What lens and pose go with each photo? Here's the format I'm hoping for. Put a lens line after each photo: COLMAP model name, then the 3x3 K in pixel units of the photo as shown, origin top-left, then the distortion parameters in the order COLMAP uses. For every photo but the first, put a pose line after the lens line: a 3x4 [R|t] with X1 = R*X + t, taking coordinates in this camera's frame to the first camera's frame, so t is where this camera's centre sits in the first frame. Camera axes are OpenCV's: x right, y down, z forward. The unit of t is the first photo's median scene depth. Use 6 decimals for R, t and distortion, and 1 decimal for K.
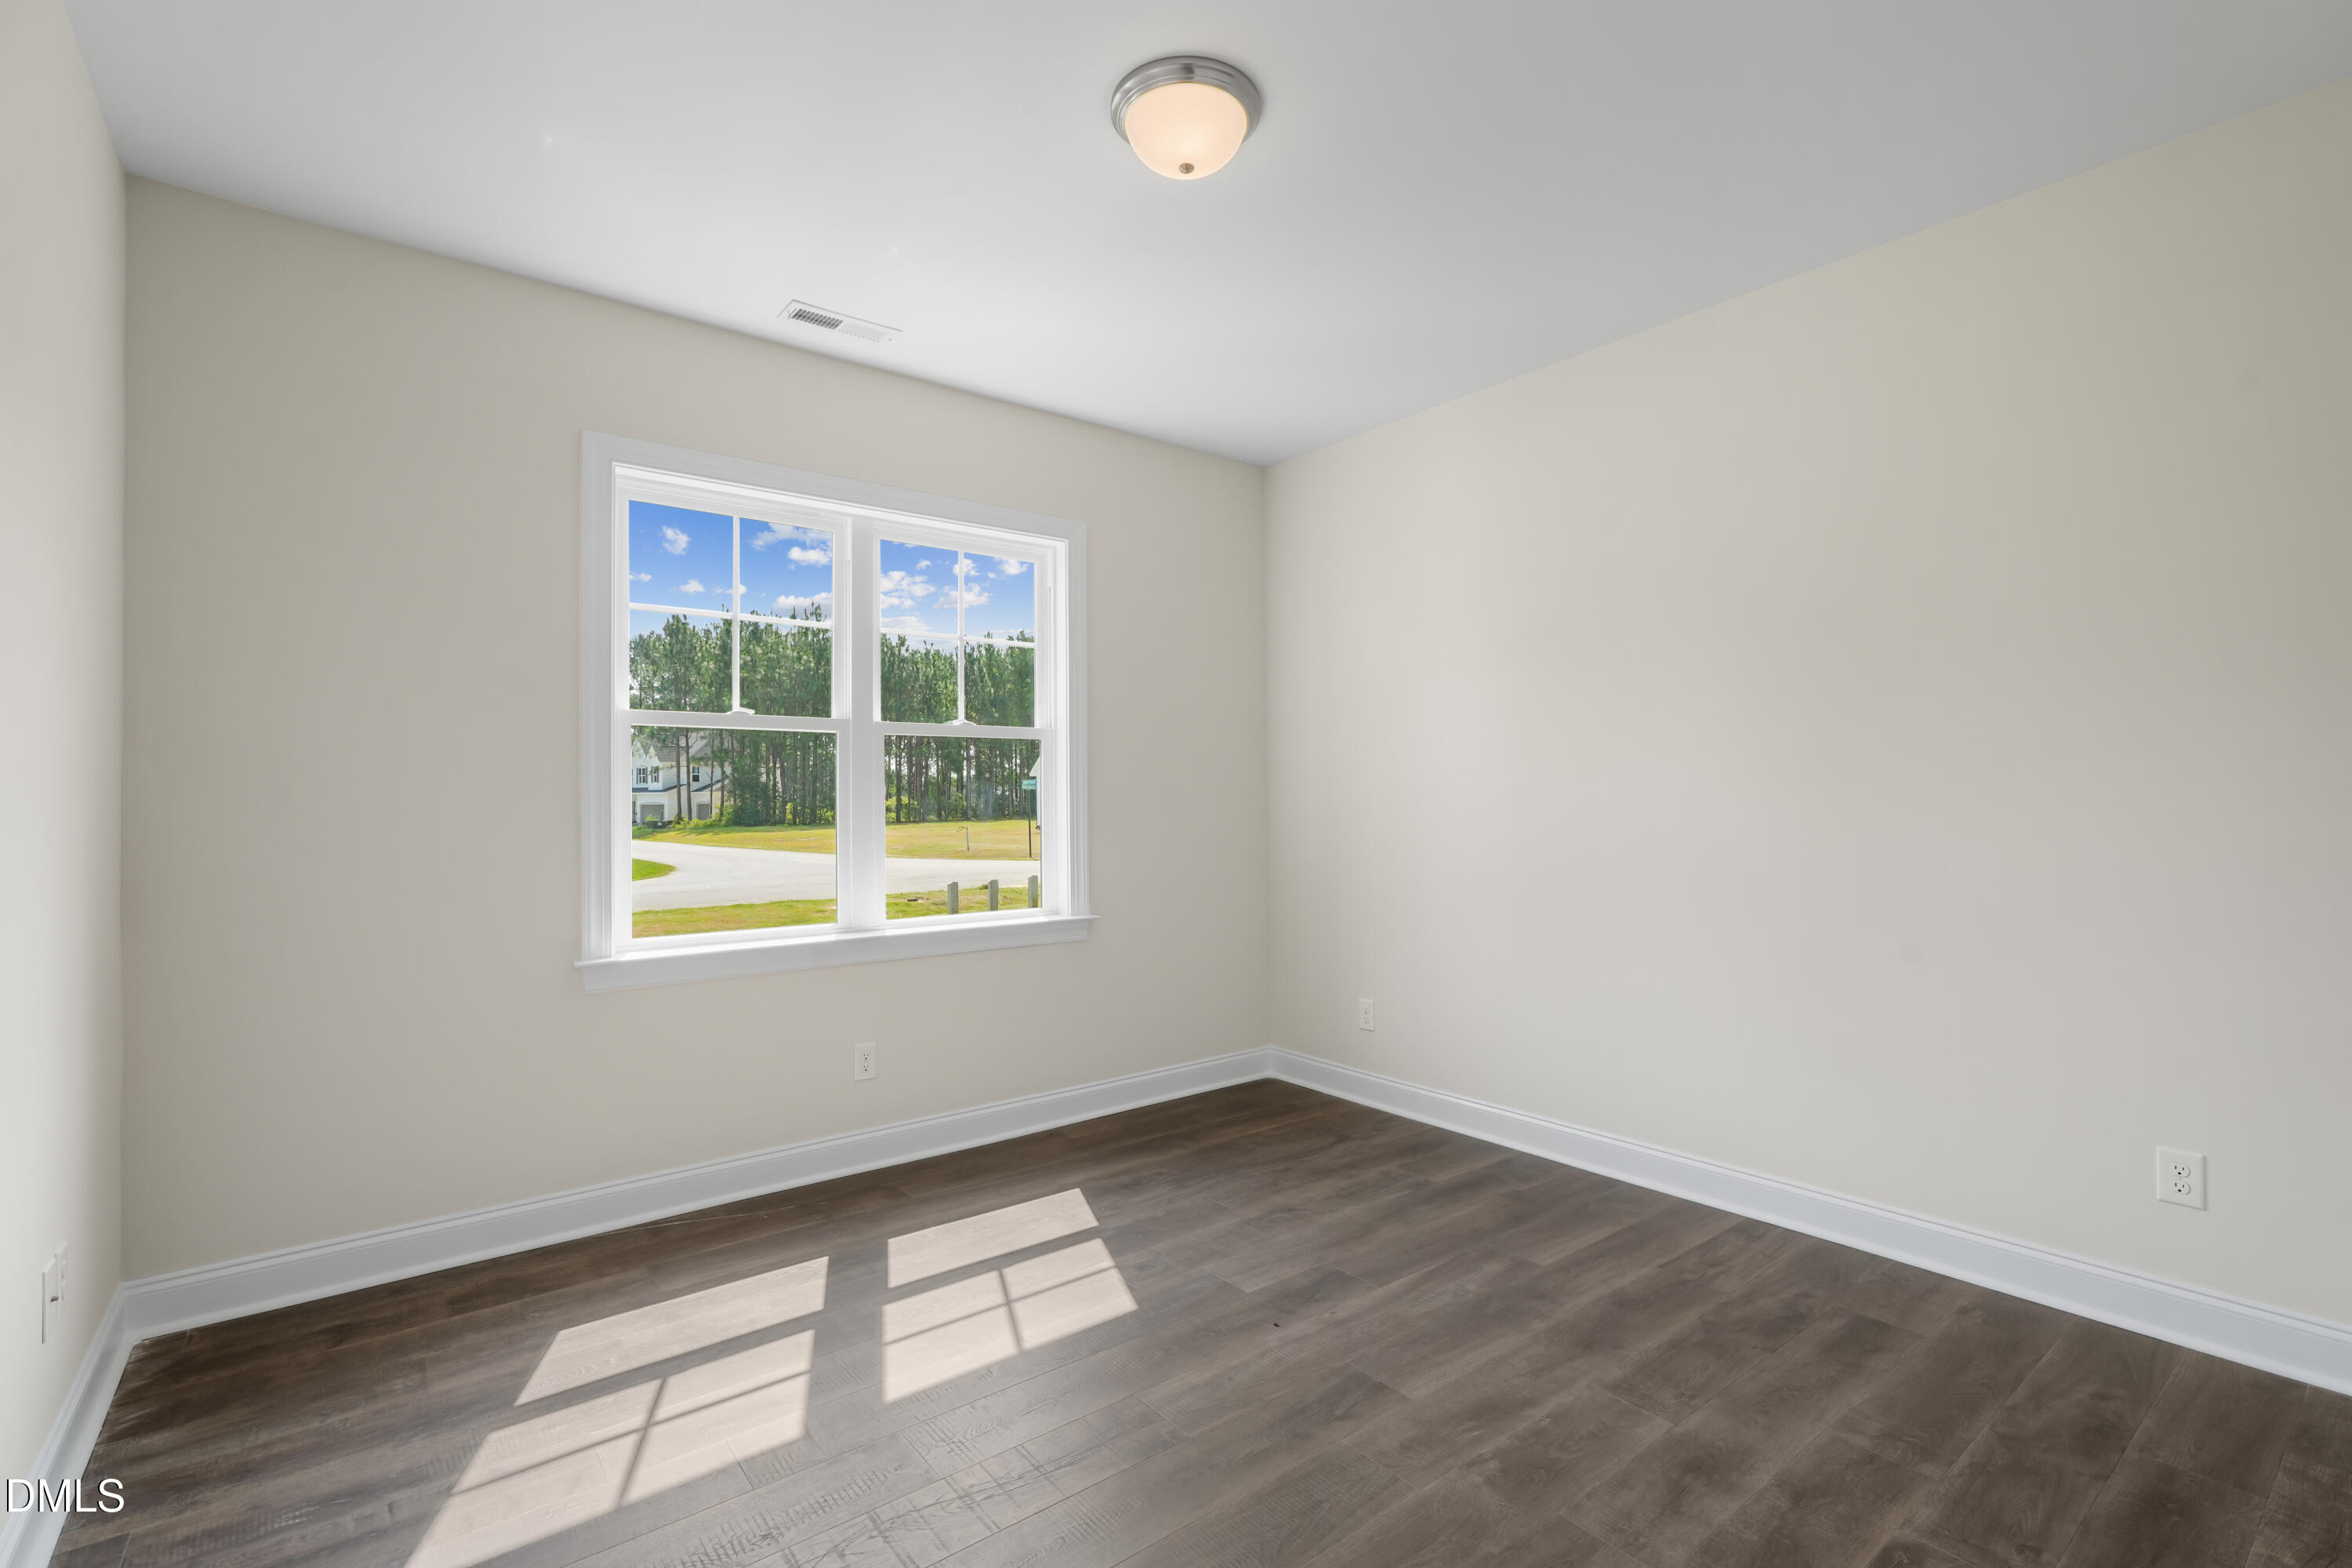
lens RADIAL K [[1048.2, 0, 1176.1], [0, 1048.2, 788.8], [0, 0, 1]] dist [0.003931, -0.000323]
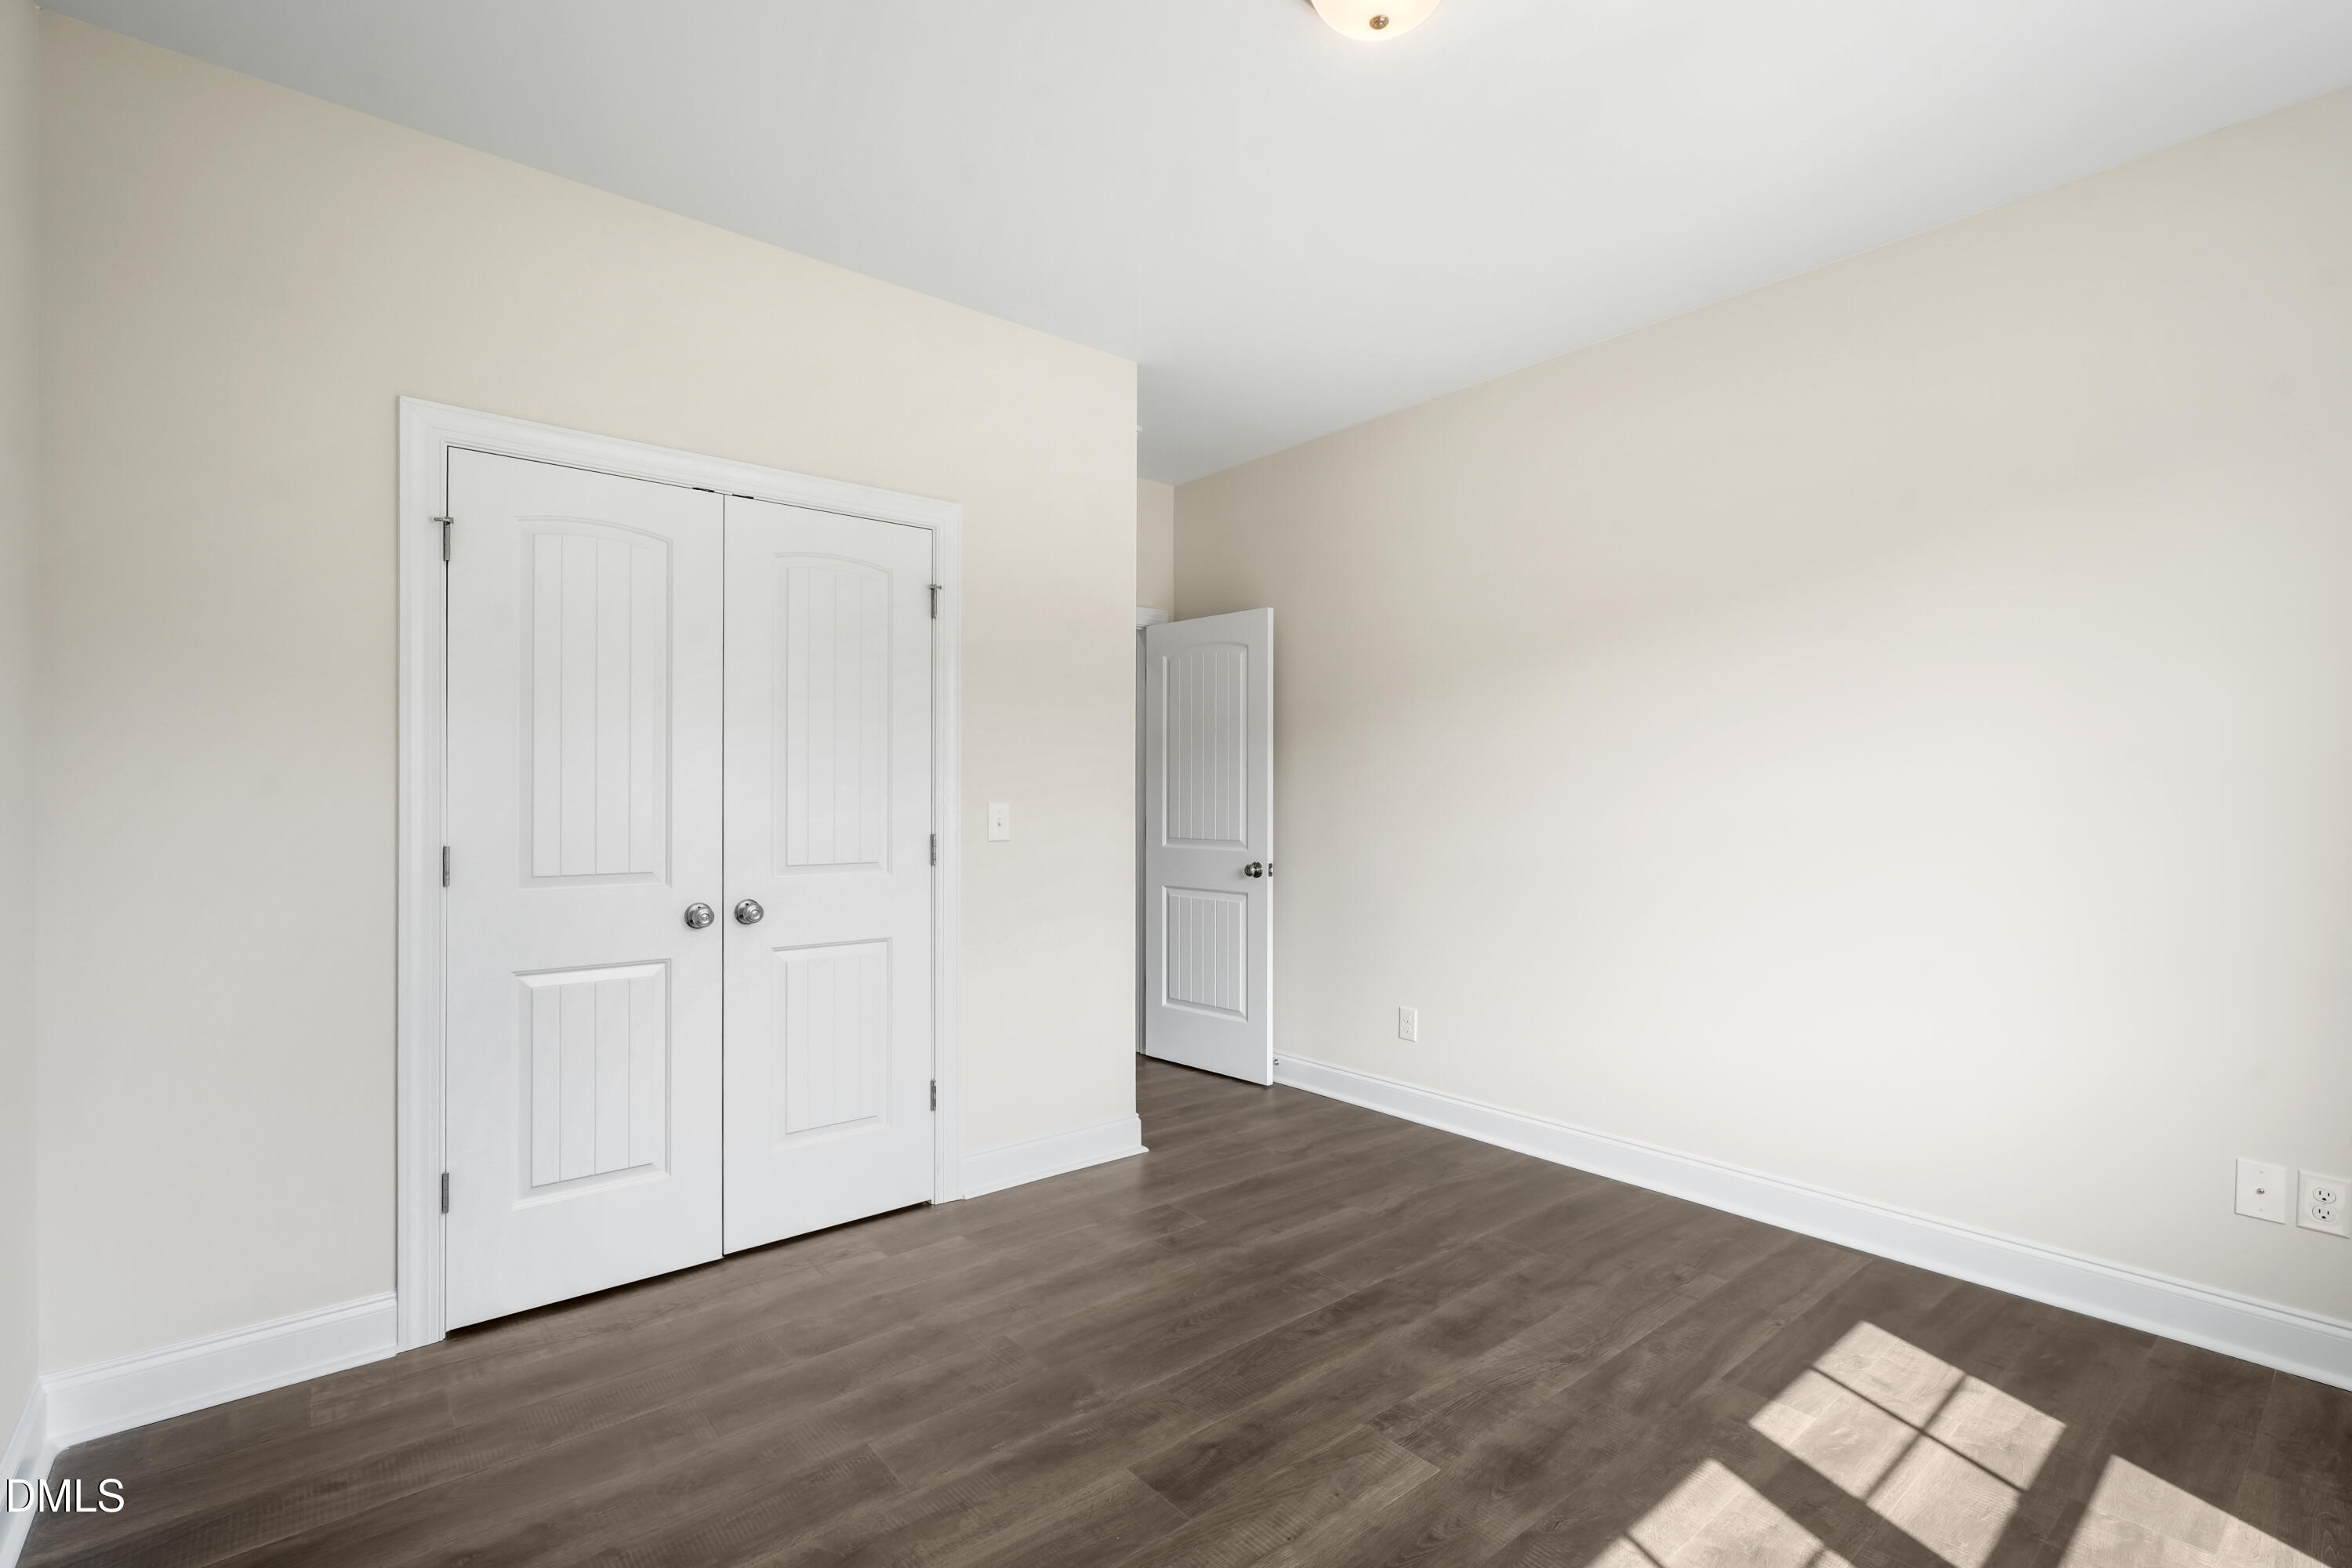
lens RADIAL K [[1048.2, 0, 1176.0], [0, 1048.2, 792.2], [0, 0, 1]] dist [0.003931, -0.000323]
pose [[-0.999667, 0.009185, -0.024105, 0.206533], [0.009509, 0.999865, -0.013379, 0.019376], [0.023979, -0.013604, -0.999620, 1.962962]]
